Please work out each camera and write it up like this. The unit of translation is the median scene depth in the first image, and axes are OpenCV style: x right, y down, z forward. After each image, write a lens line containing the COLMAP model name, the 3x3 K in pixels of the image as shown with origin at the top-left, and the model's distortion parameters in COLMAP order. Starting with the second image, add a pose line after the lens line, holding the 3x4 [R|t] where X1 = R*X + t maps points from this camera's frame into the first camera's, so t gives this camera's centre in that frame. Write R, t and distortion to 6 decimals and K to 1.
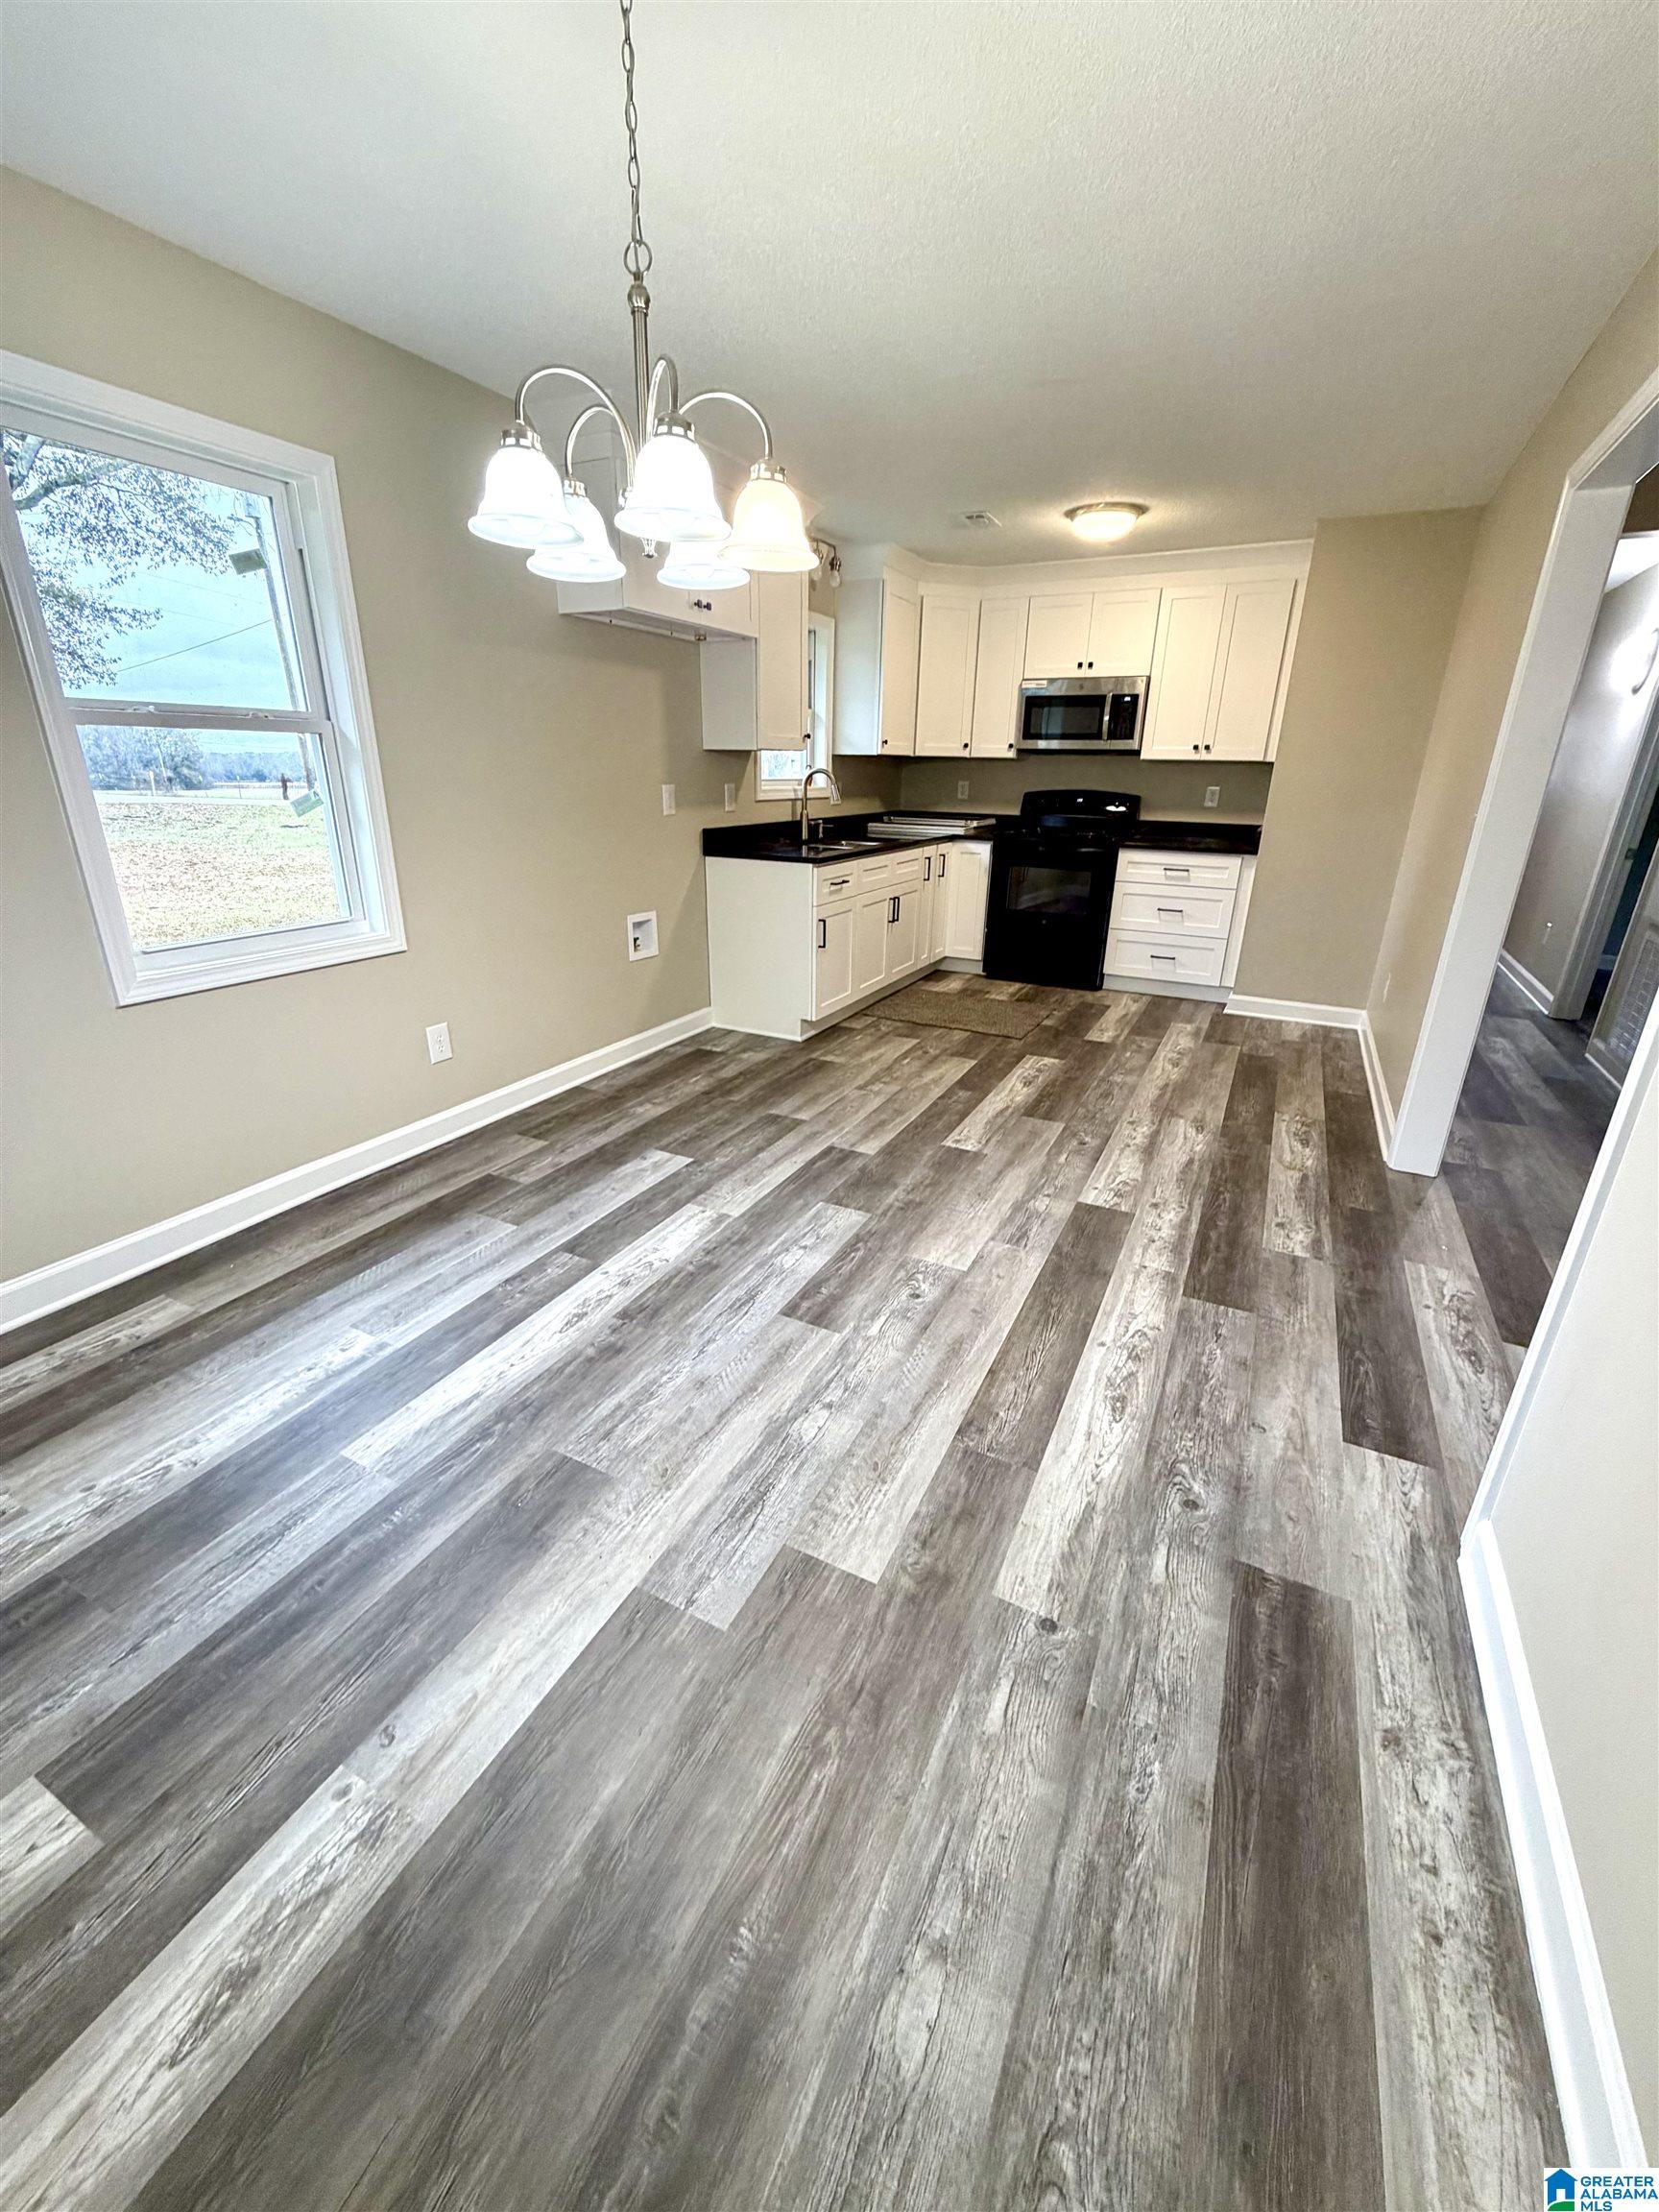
lens RADIAL K [[883.2, 0, 832.0], [0, 883.2, 1103.7], [0, 0, 1]] dist [0.000319, 0.000032]
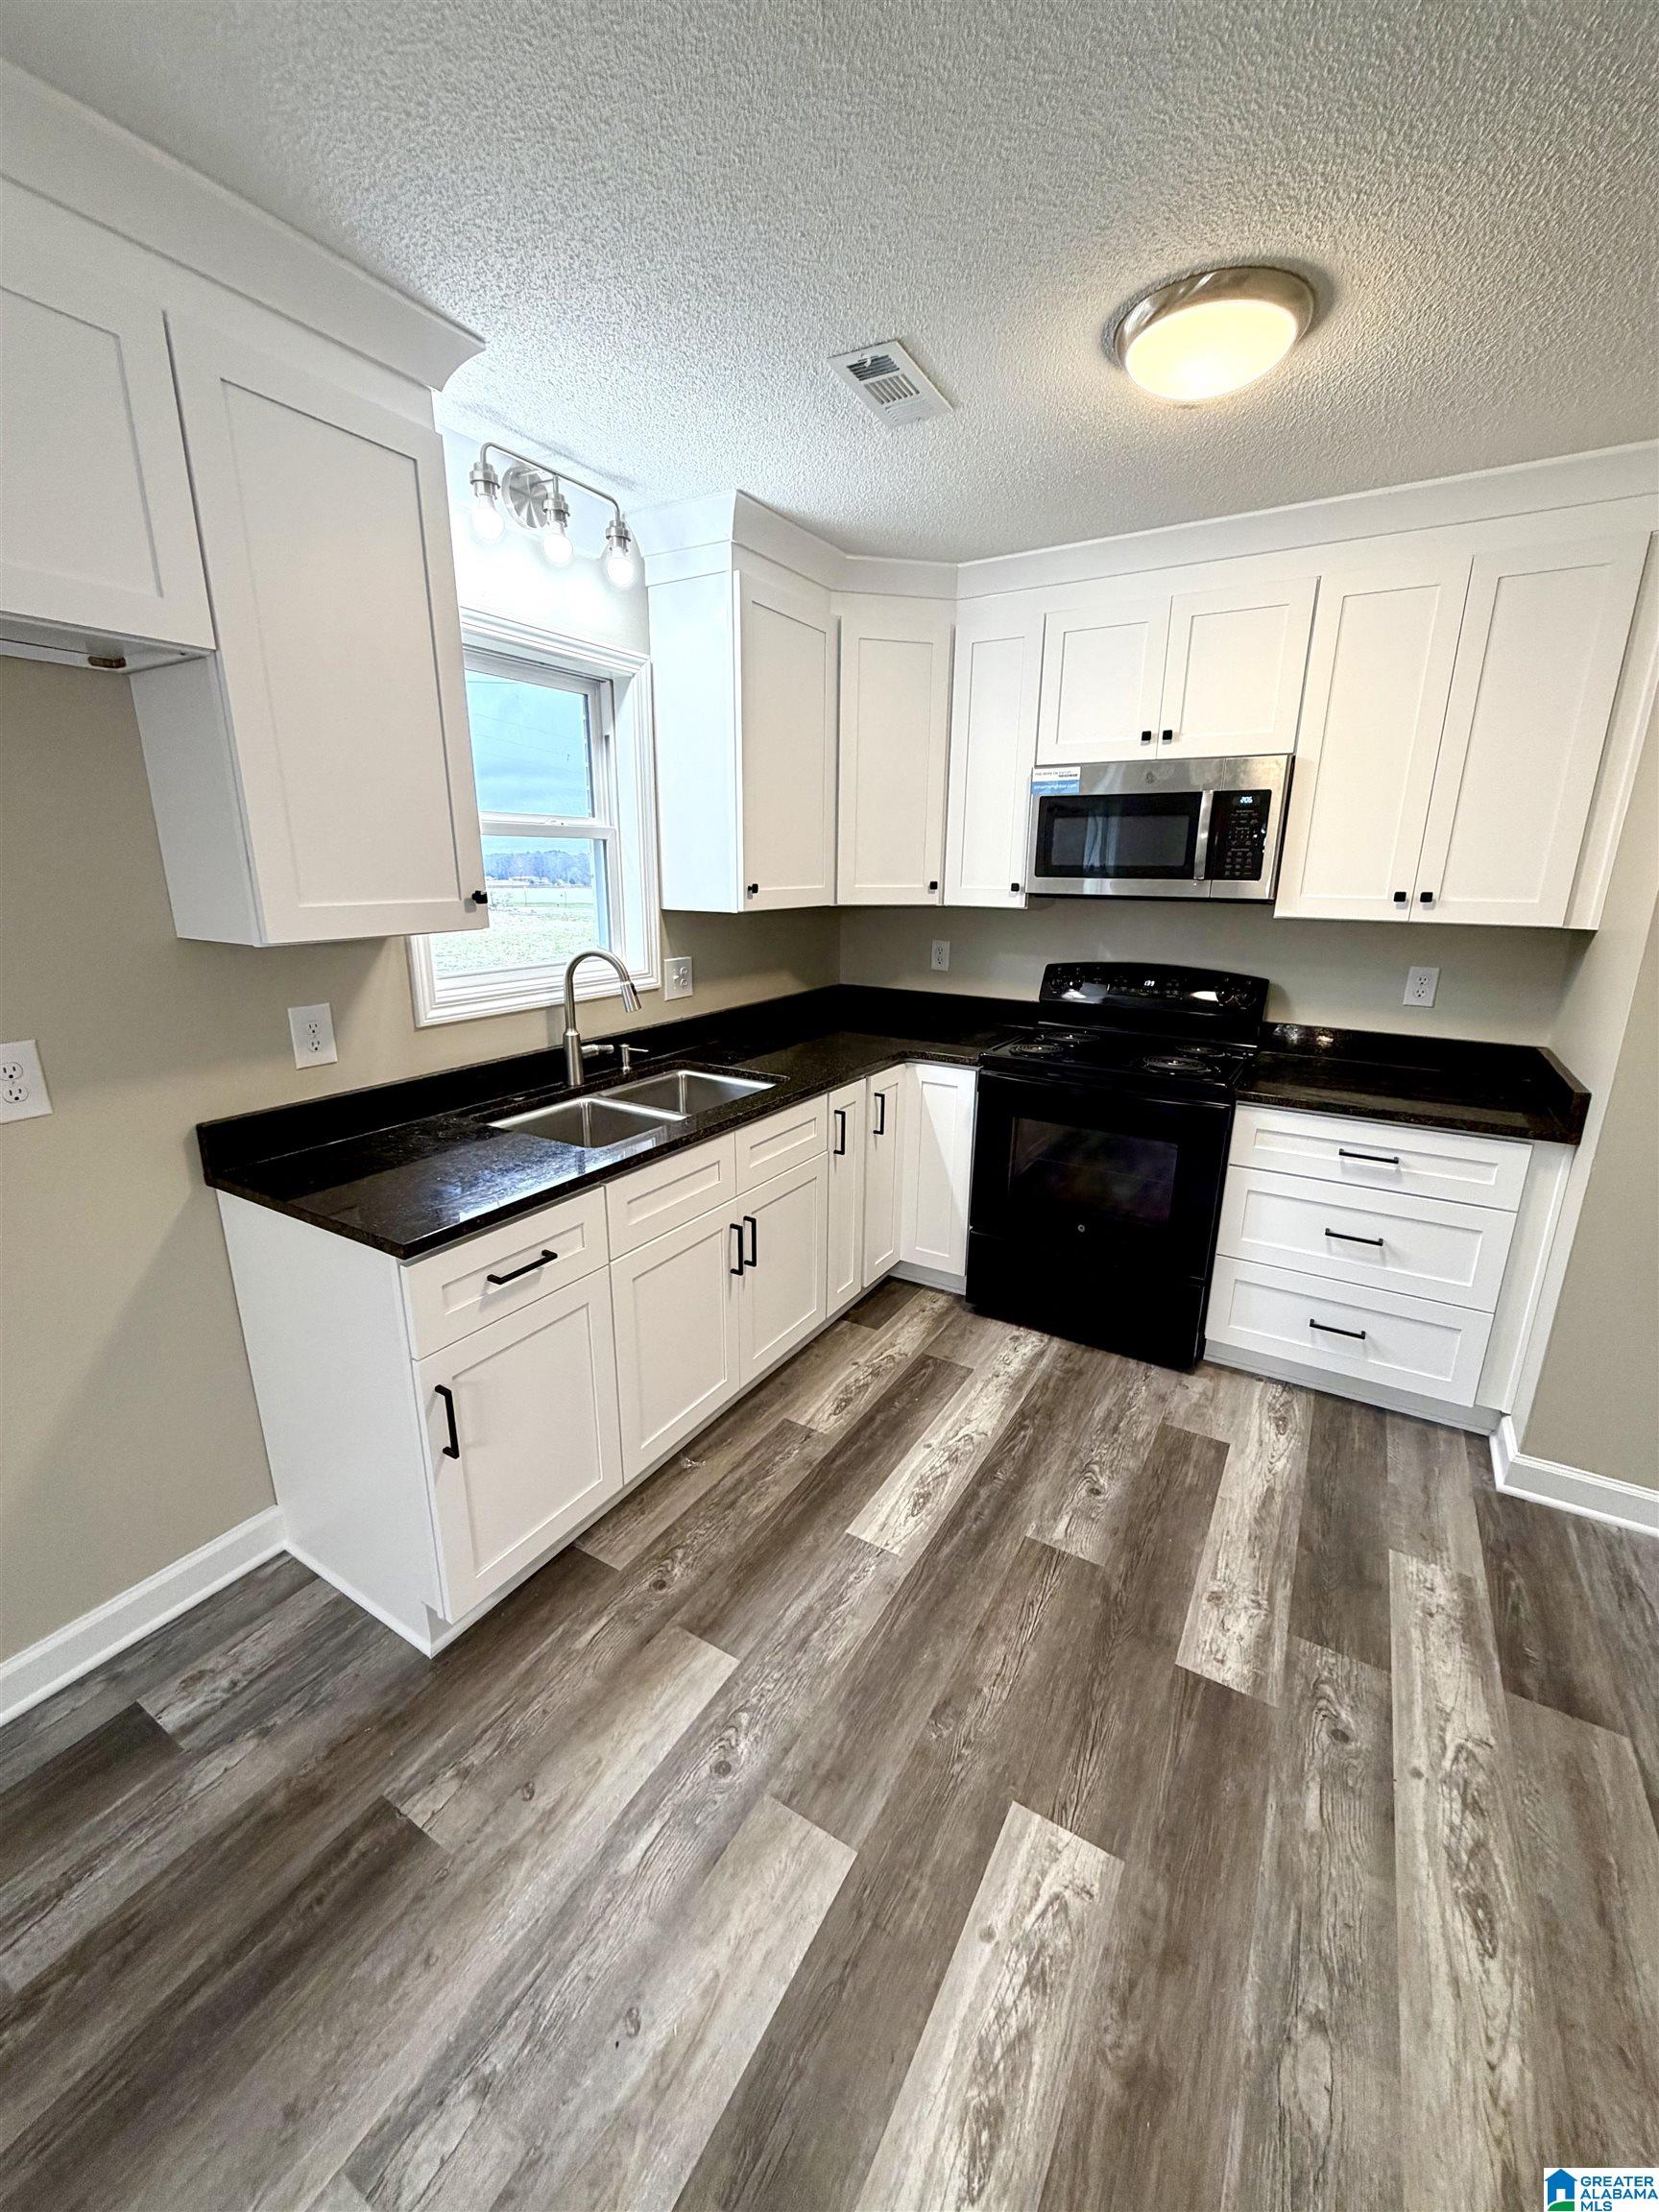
lens RADIAL K [[883.2, 0, 835.0], [0, 883.2, 1098.1], [0, 0, 1]] dist [0.000319, 0.000032]
pose [[0.997587, 0.011905, -0.068404, 0.142744], [-0.018915, 0.994525, -0.102774, -0.240323], [0.066806, 0.103820, 0.992350, 0.517637]]
